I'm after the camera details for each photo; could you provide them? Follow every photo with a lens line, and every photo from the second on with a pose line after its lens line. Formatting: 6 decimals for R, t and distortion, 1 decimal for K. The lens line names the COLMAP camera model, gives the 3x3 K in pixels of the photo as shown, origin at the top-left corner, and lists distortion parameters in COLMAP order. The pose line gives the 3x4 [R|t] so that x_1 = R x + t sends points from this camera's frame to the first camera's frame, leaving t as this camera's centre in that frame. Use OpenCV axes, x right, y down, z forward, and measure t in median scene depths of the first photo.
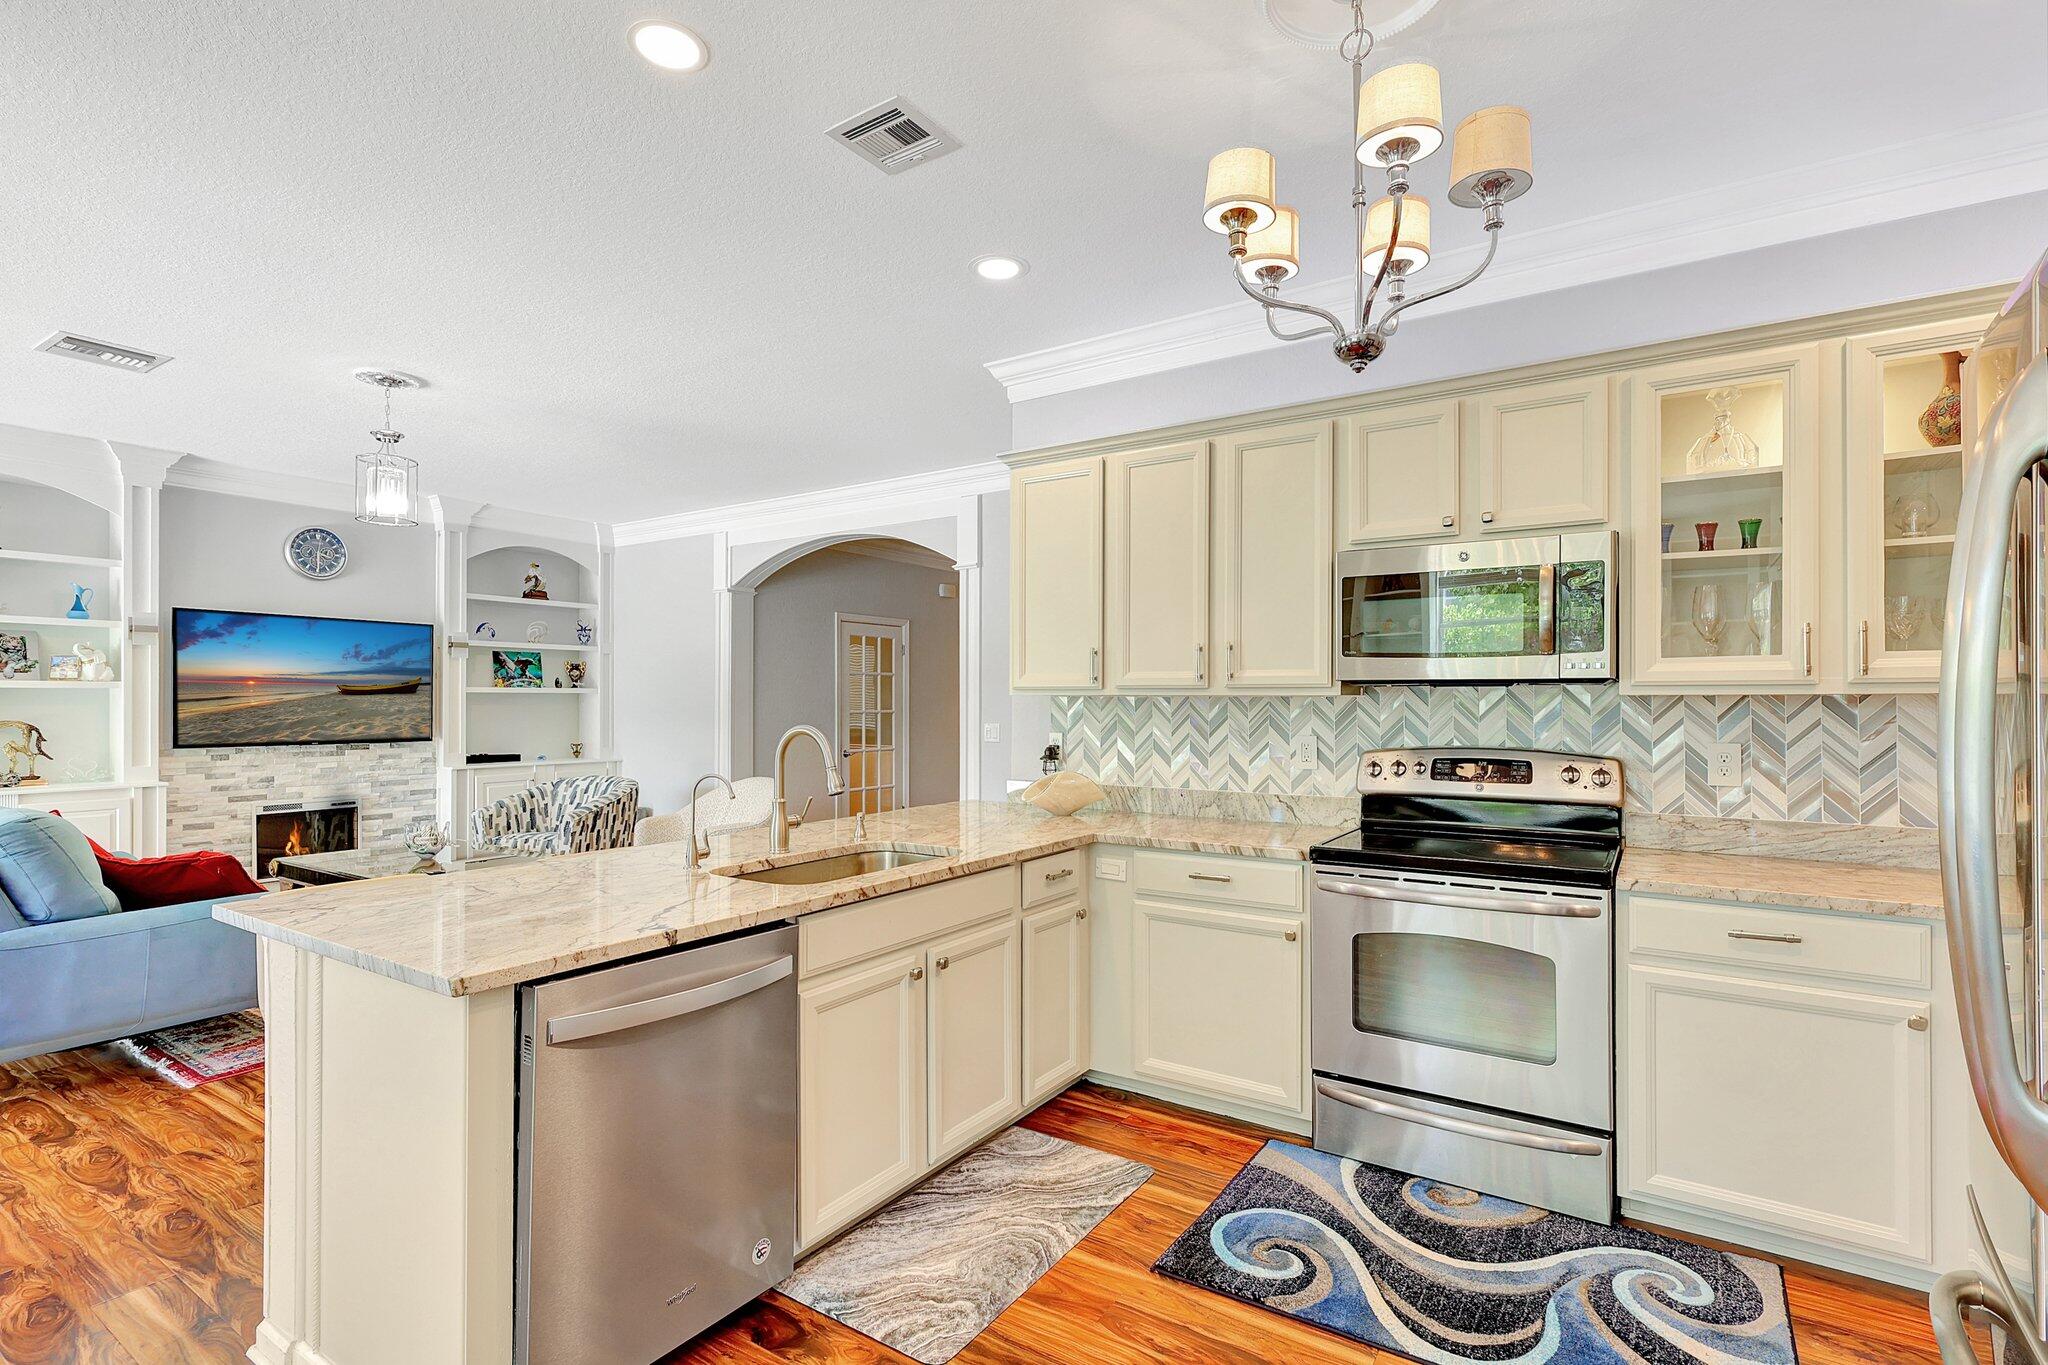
lens RADIAL K [[969.3, 0, 1032.0], [0, 969.3, 701.2], [0, 0, 1]] dist [-0.003231, 0.000178]
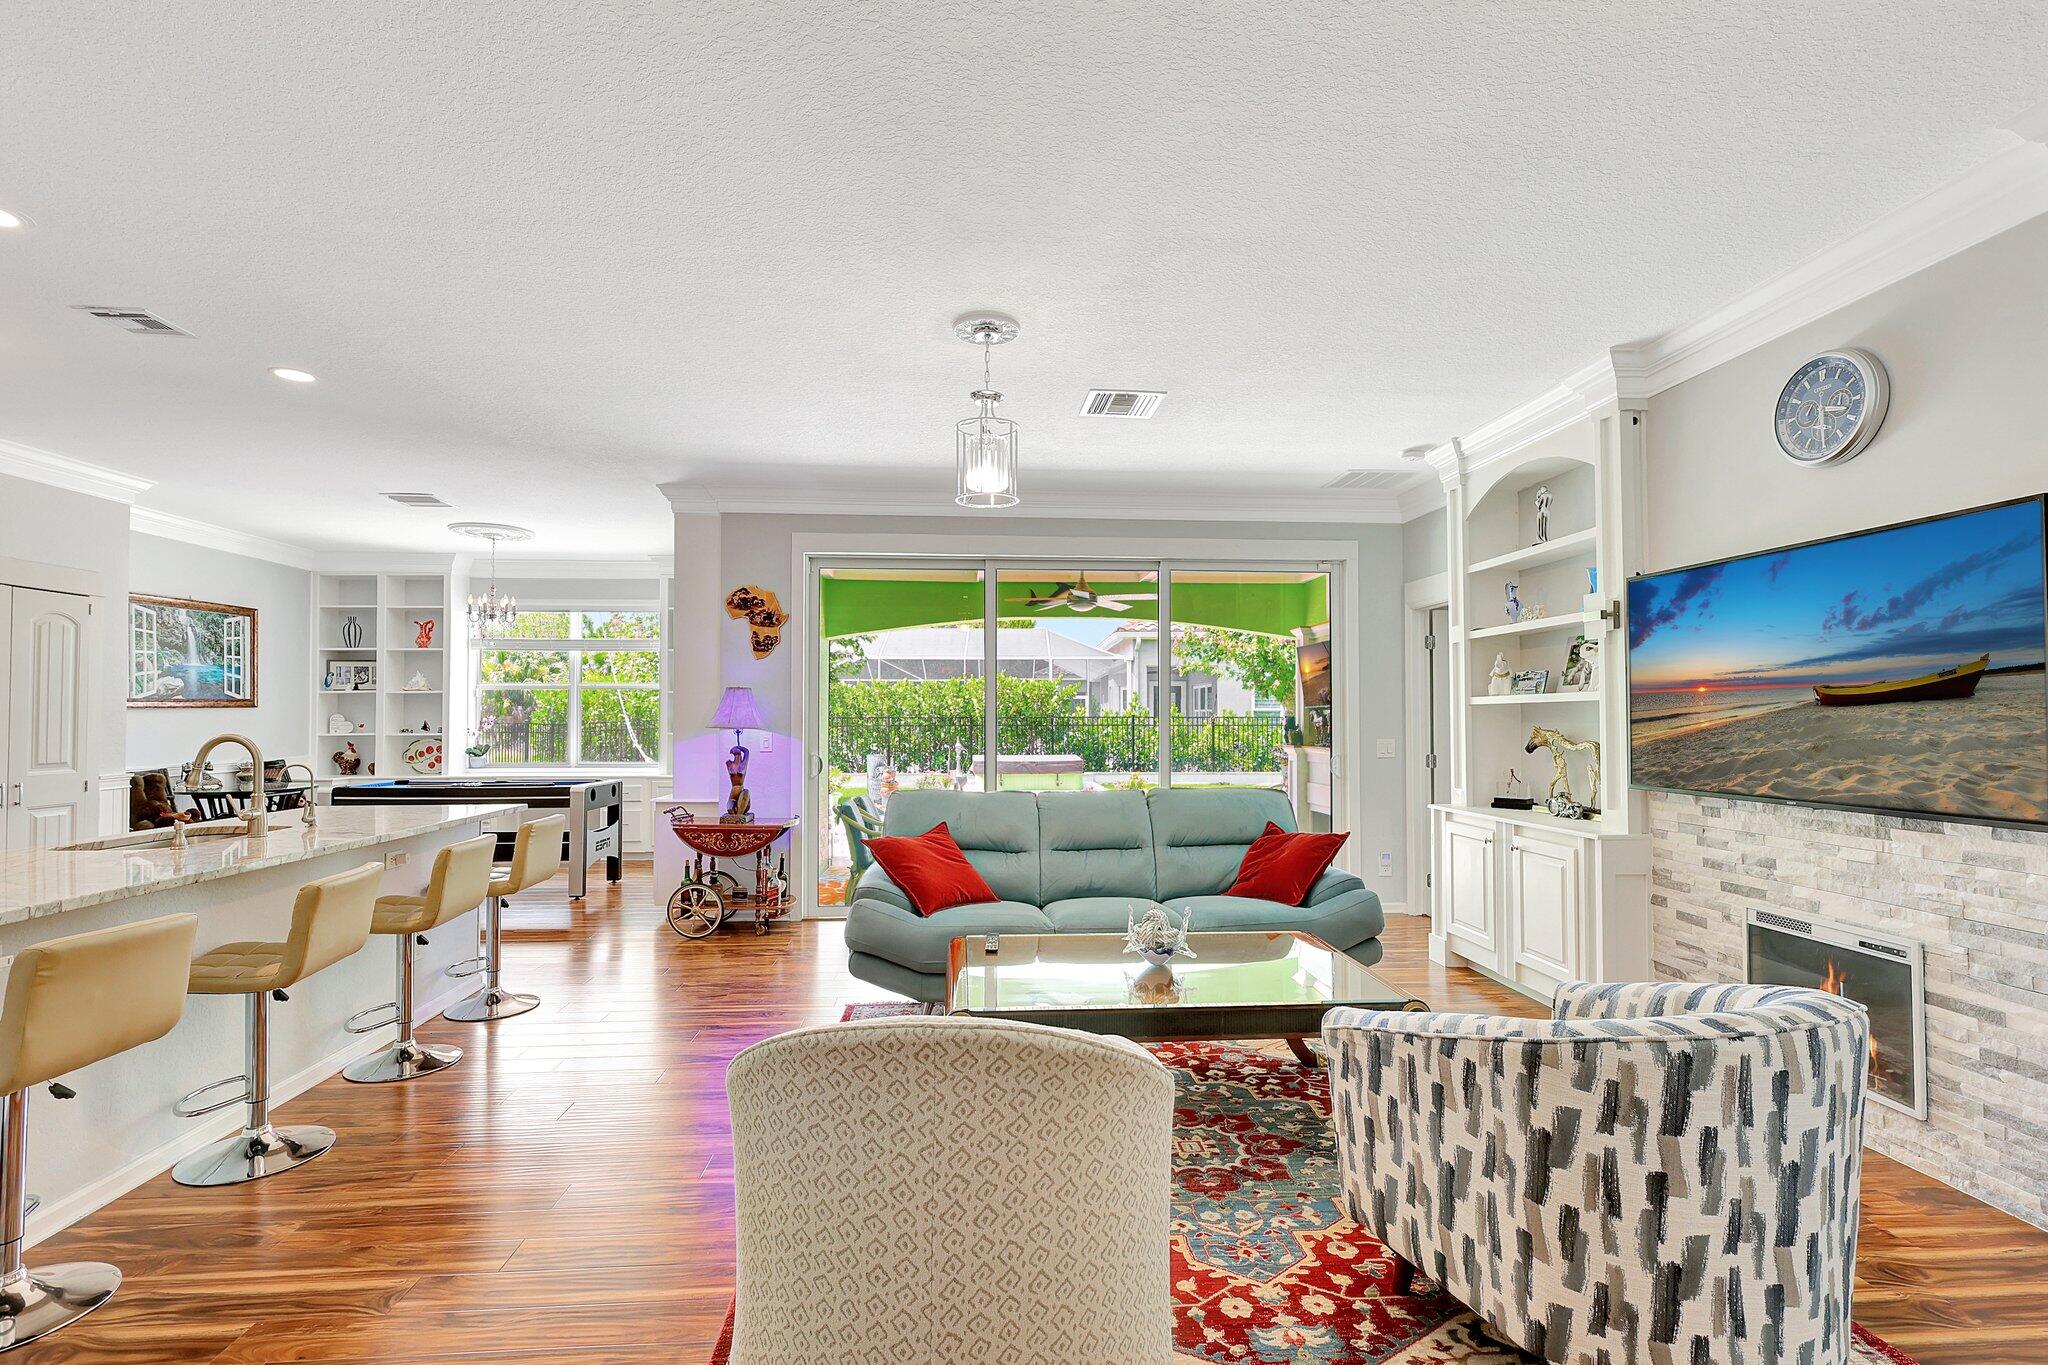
lens RADIAL K [[969.3, 0, 1036.3], [0, 969.3, 691.4], [0, 0, 1]] dist [-0.003231, 0.000178]
pose [[-0.792536, -0.020184, -0.609491, -0.218661], [-0.003138, 0.999574, -0.029022, 0.001939], [0.609817, -0.021088, -0.792262, 1.976406]]
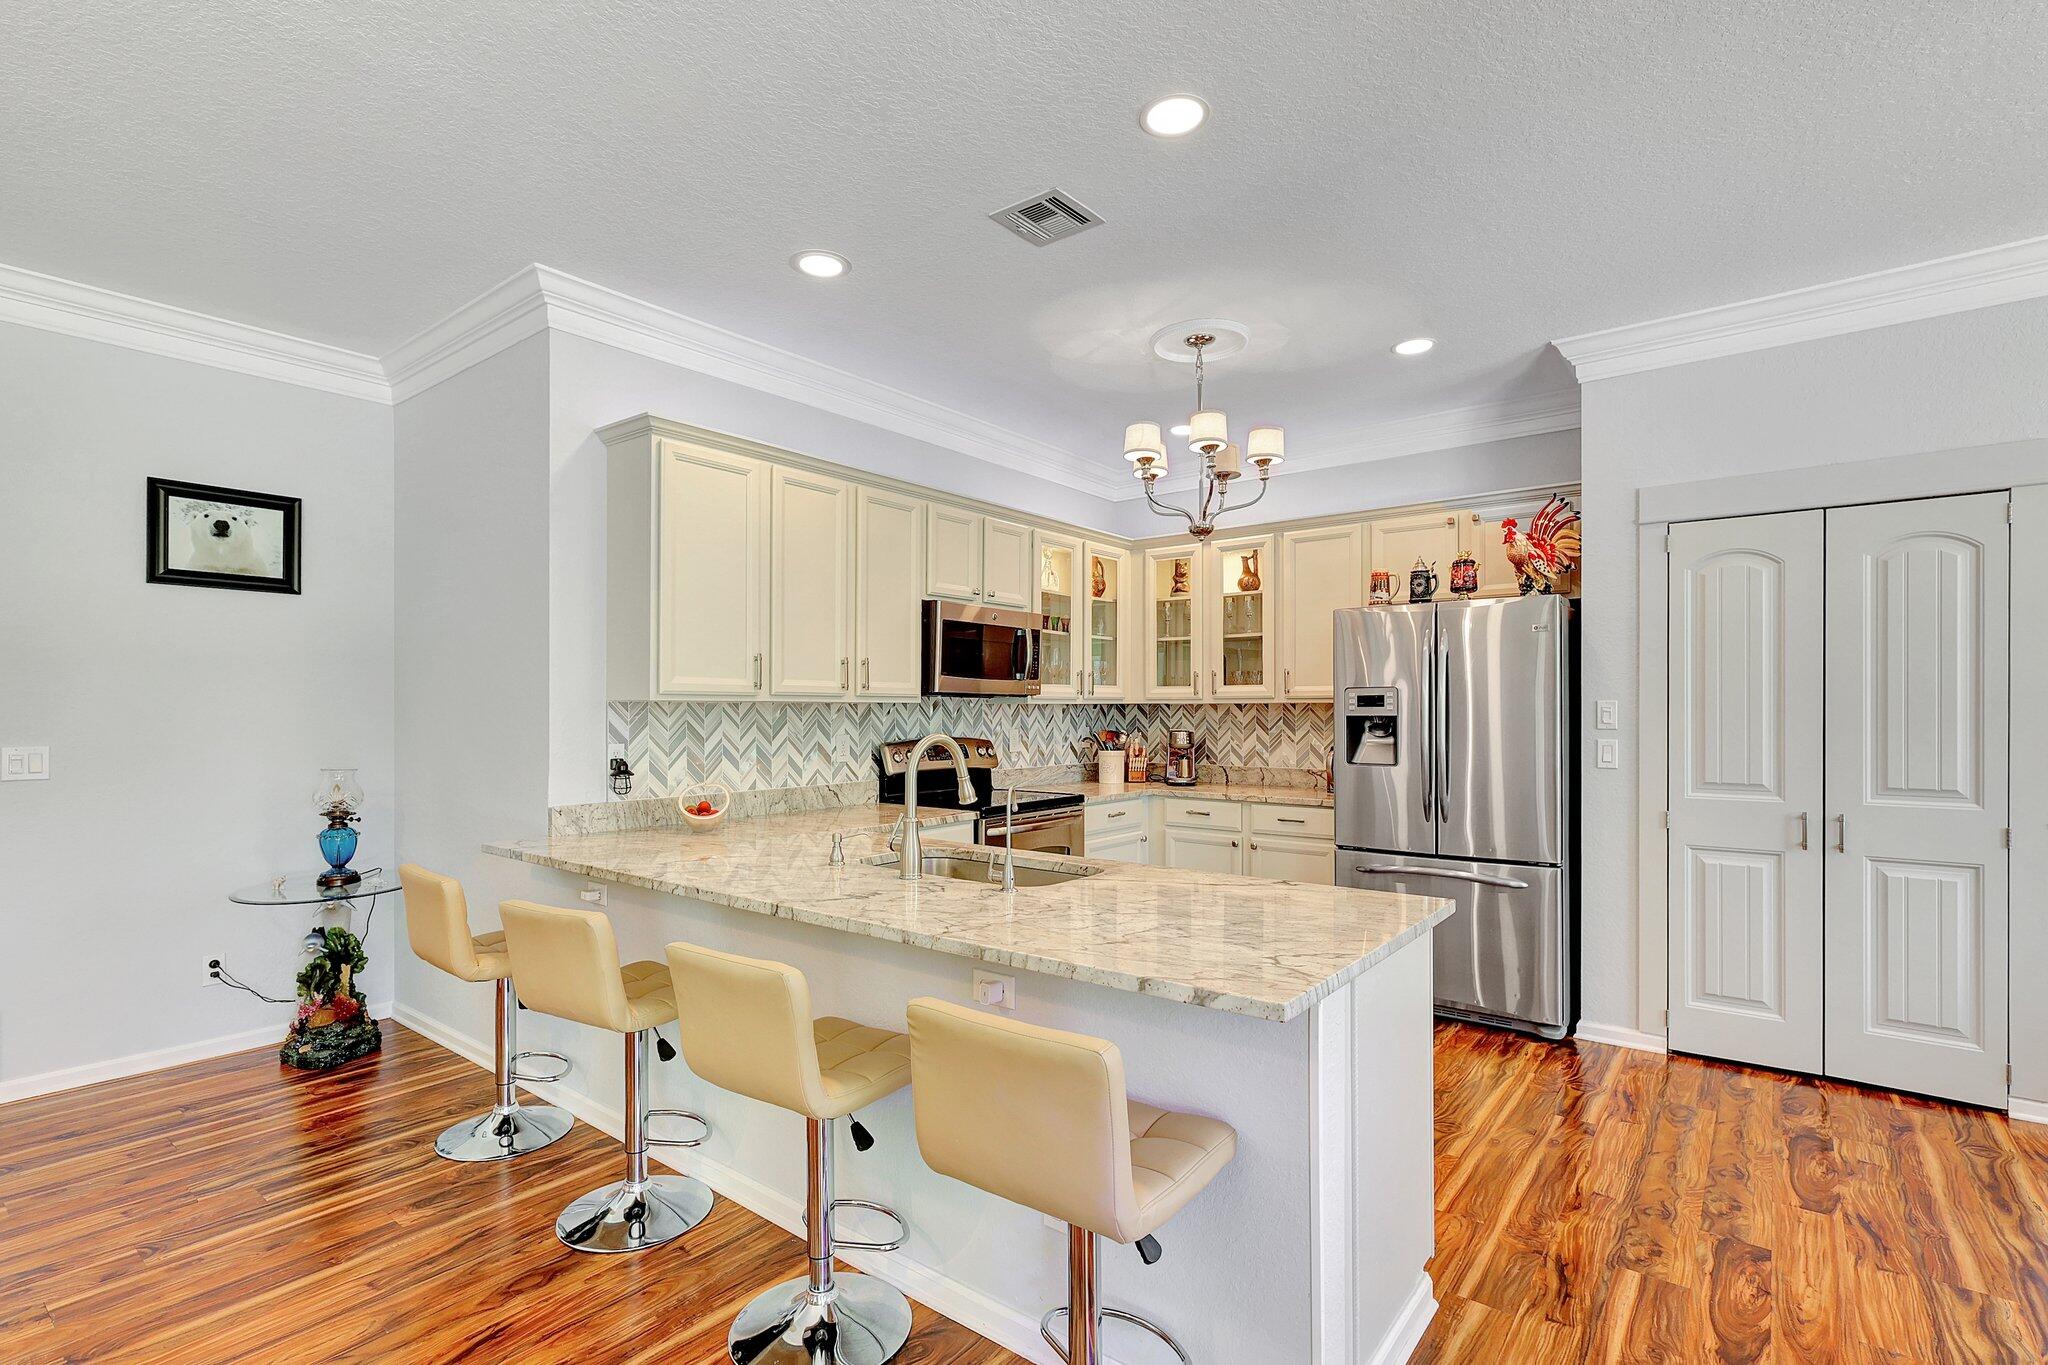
lens RADIAL K [[969.3, 0, 1007.7], [0, 969.3, 707.2], [0, 0, 1]] dist [-0.003231, 0.000178]
pose [[0.088412, -0.001394, 0.996083, -0.870456], [-0.000365, 0.999999, 0.001432, -0.001776], [-0.996084, -0.000490, 0.088411, 0.634619]]
